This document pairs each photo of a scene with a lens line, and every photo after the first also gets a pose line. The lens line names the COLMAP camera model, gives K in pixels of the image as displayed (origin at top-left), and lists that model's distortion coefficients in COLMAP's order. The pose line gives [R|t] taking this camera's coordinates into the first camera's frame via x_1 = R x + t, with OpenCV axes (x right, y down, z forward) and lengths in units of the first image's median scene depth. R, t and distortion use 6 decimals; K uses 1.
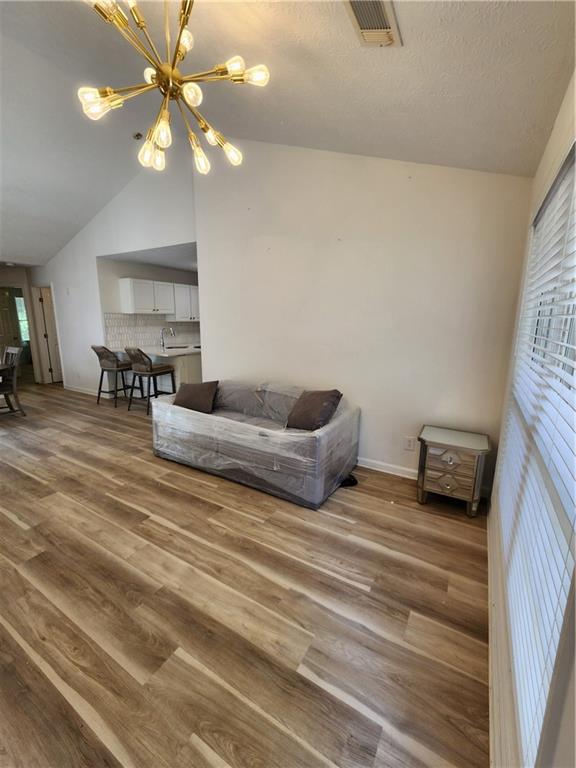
lens RADIAL K [[318.5, 0, 302.8], [0, 318.5, 383.3], [0, 0, 1]] dist [-0.001748, 0.000089]
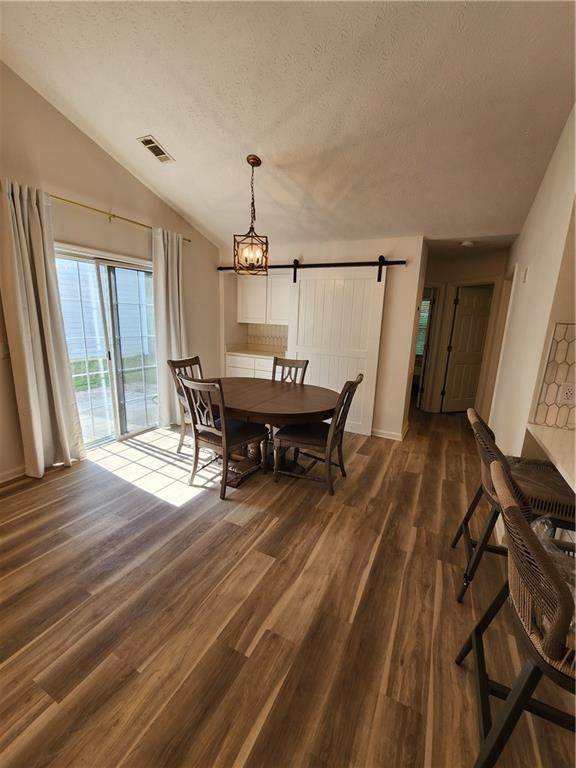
lens RADIAL K [[318.5, 0, 286.4], [0, 318.5, 383.8], [0, 0, 1]] dist [-0.001748, 0.000089]
pose [[0.046603, 0.195901, -0.979516, -0.595711], [-0.233360, 0.955583, 0.180012, -0.301843], [0.971273, 0.220190, 0.090248, 1.404583]]
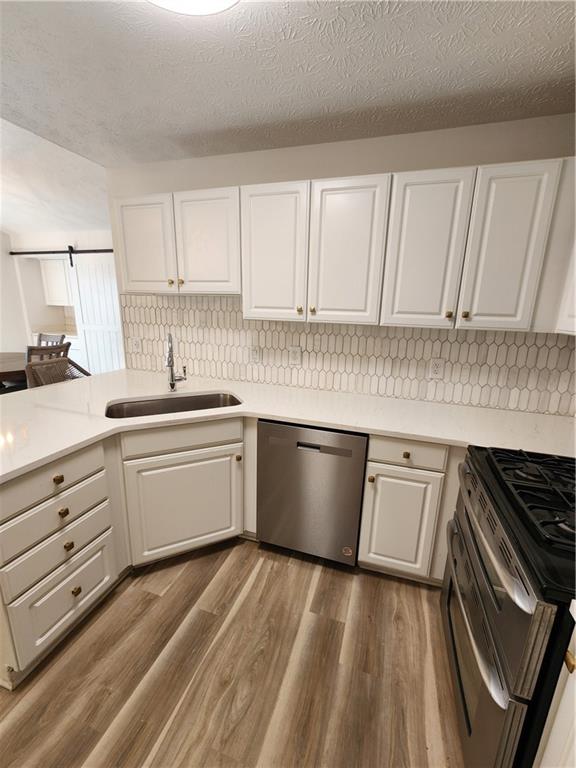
lens RADIAL K [[318.5, 0, 292.3], [0, 318.5, 382.2], [0, 0, 1]] dist [-0.001748, 0.000089]
pose [[0.206357, 0.224775, -0.952309, -0.191449], [-0.215581, 0.959785, 0.179825, -0.463653], [0.954433, 0.168192, 0.246516, 2.259329]]
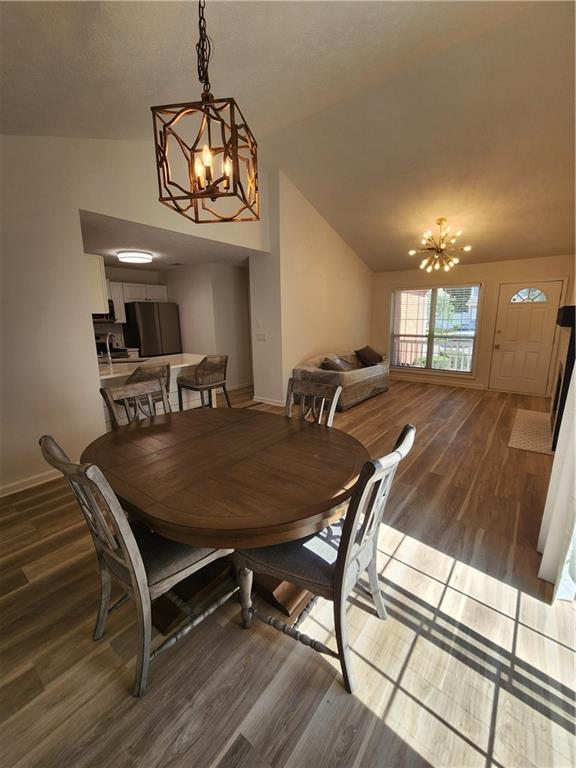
lens RADIAL K [[318.5, 0, 293.2], [0, 318.5, 379.7], [0, 0, 1]] dist [-0.001748, 0.000089]
pose [[0.135193, -0.207175, 0.968918, -2.286086], [0.205172, 0.962554, 0.177187, -0.267237], [-0.969344, 0.174840, 0.172637, 1.147314]]
